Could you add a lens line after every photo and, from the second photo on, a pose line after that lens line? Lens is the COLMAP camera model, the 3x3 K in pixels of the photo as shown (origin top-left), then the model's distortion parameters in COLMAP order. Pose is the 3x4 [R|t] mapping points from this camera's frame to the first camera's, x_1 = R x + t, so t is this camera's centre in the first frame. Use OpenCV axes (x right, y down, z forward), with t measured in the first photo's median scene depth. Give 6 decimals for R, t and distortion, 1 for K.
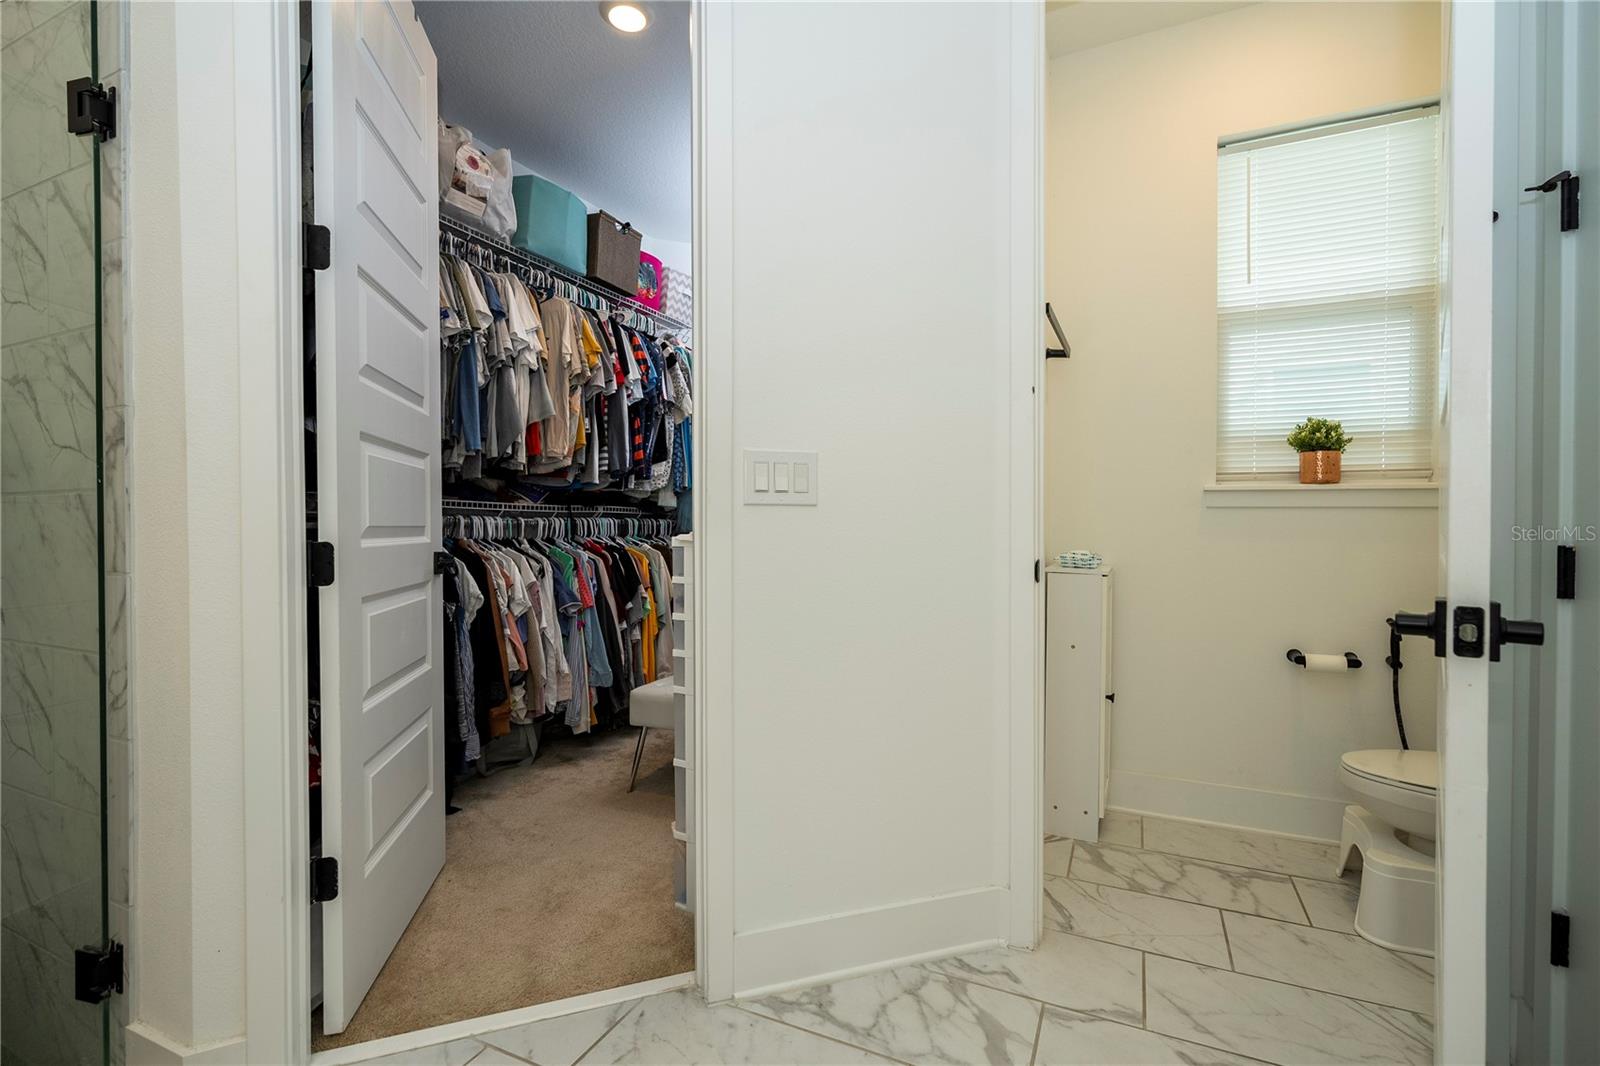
lens RADIAL K [[741.2, 0, 800.0], [0, 741.2, 524.2], [0, 0, 1]] dist [-0.019411, 0.000040]
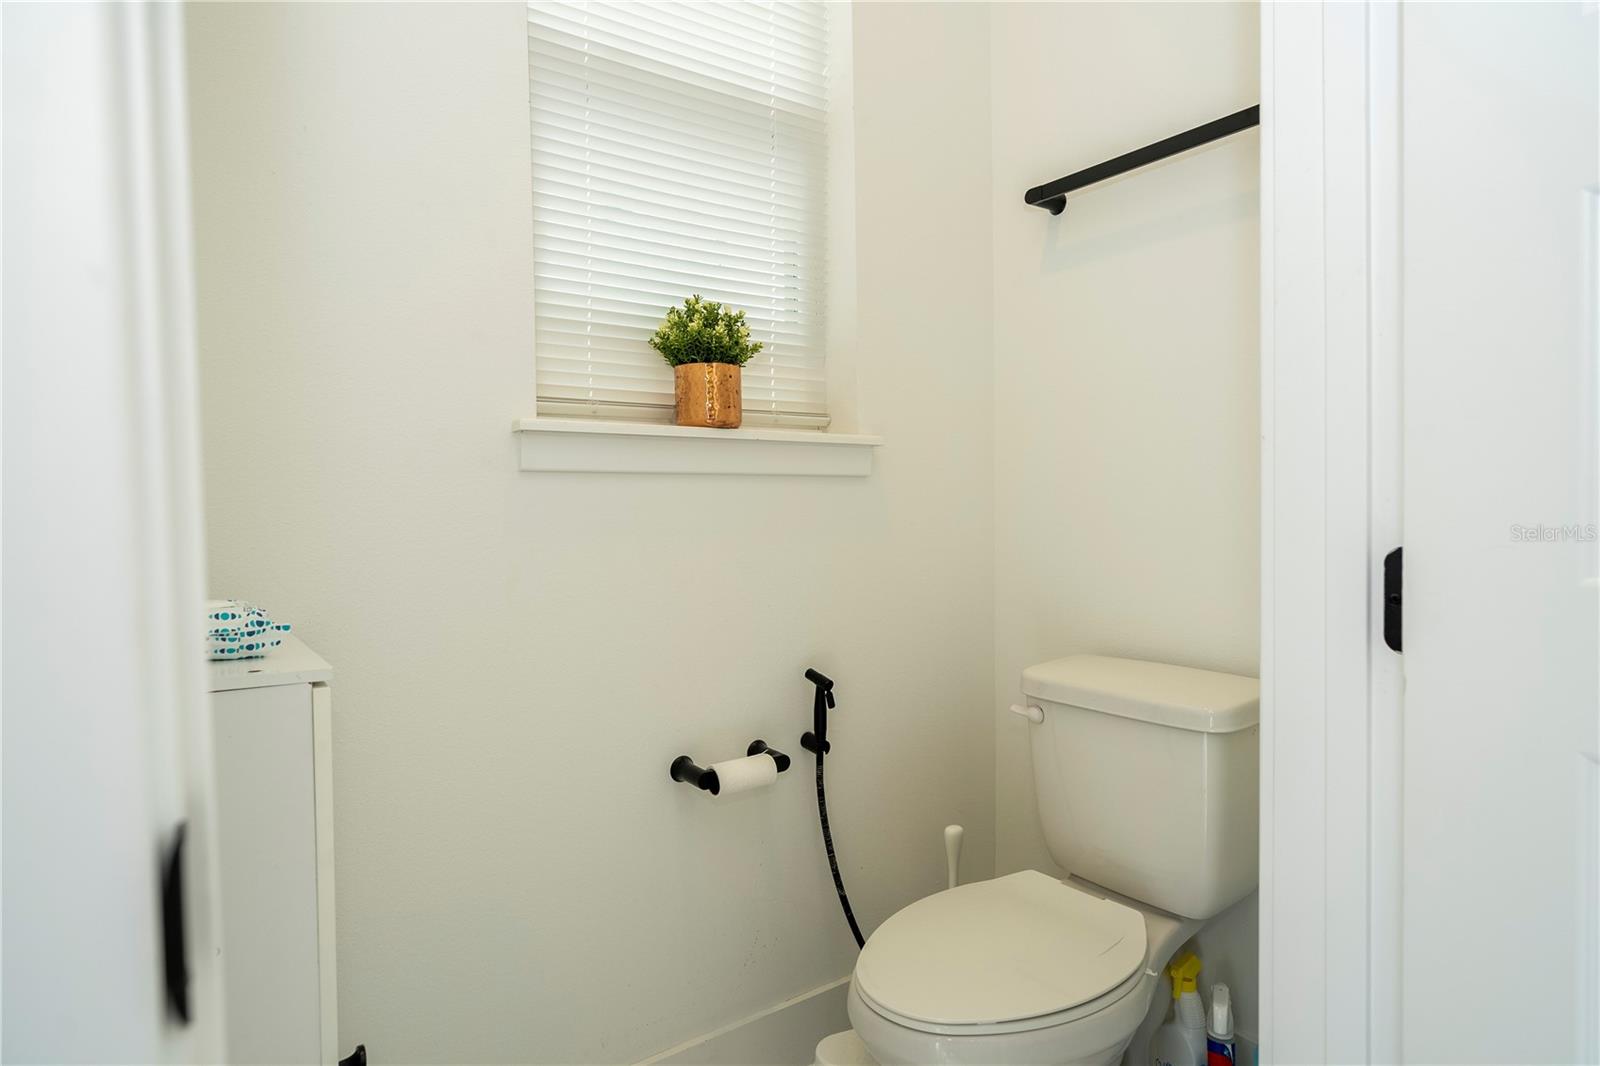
lens RADIAL K [[939.5, 0, 800.0], [0, 939.5, 533.0], [0, 0, 1]] dist [-0.002642, -0.000217]
pose [[0.528378, -0.044097, 0.847864, 0.177547], [0.029887, 0.998997, 0.033332, -0.002301], [-0.848483, 0.007728, 0.529166, 0.596821]]
